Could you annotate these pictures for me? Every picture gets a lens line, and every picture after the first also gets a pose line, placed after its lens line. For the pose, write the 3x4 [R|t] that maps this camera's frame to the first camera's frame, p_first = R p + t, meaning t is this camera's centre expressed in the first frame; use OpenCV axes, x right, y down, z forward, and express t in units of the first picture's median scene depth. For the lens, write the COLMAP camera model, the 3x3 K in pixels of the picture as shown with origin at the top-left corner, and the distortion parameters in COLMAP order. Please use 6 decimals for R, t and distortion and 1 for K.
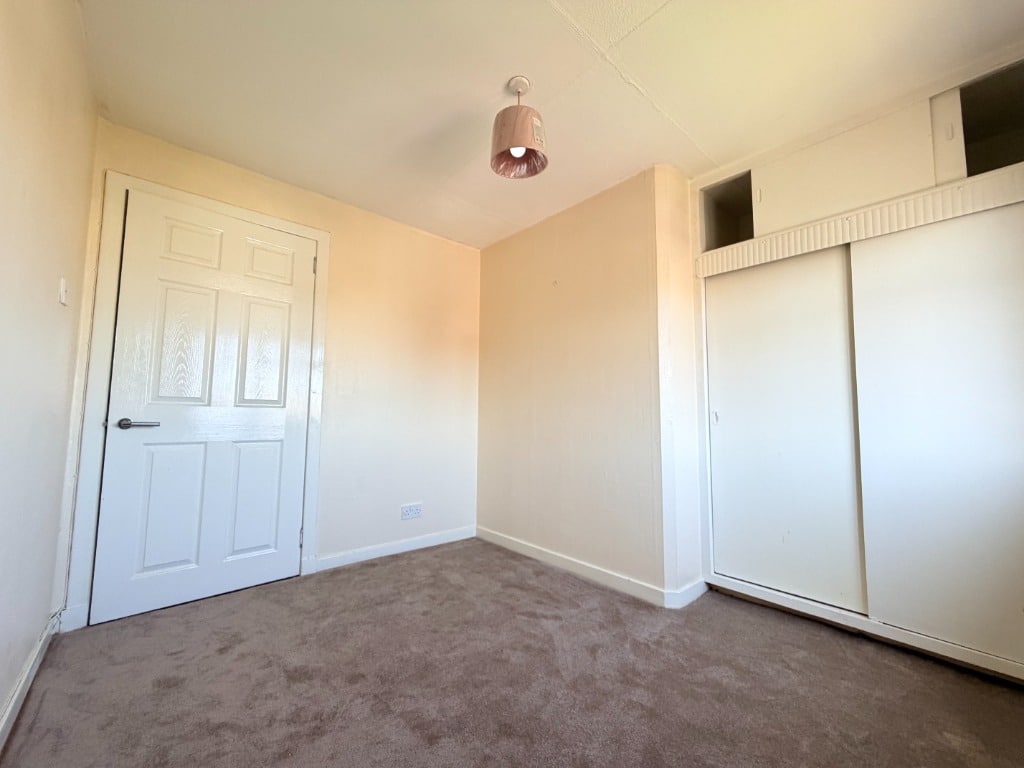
lens RADIAL K [[399.8, 0, 512.0], [0, 399.8, 384.0], [0, 0, 1]] dist [-0.000081, -0.000074]
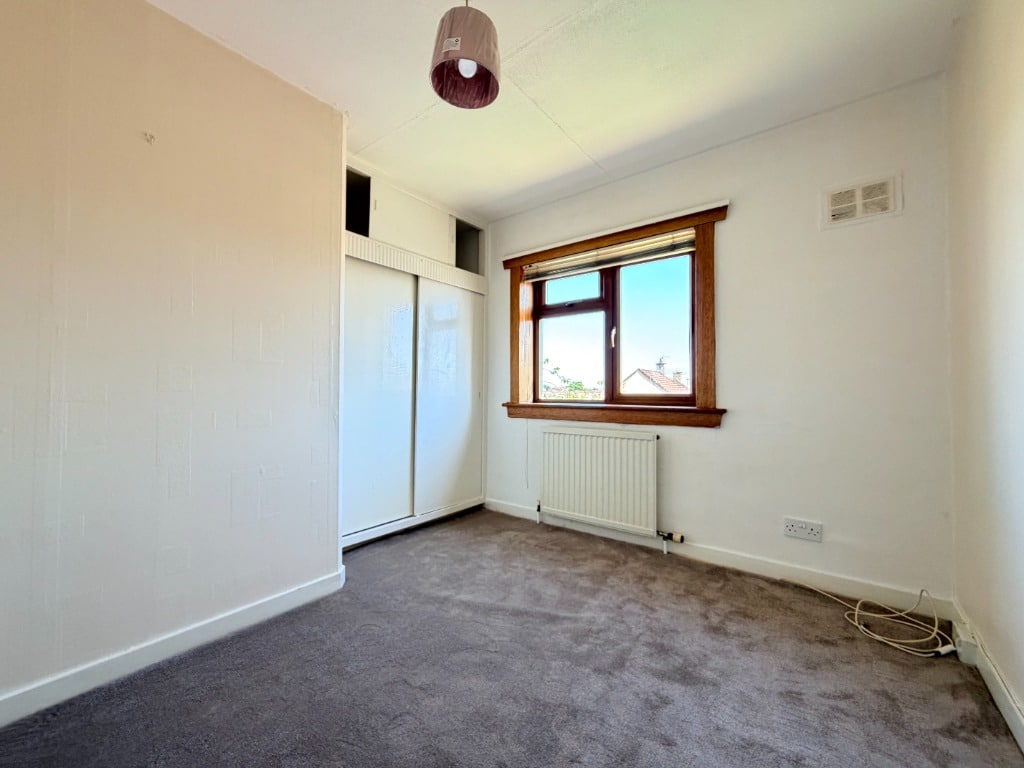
lens RADIAL K [[412.3, 0, 502.0], [0, 412.3, 382.4], [0, 0, 1]] dist [0.001804, 0.000110]
pose [[-0.162861, 0.008222, 0.986615, -0.682663], [-0.084416, 0.996182, -0.022236, 0.051282], [-0.983031, -0.086908, -0.161546, 0.830767]]
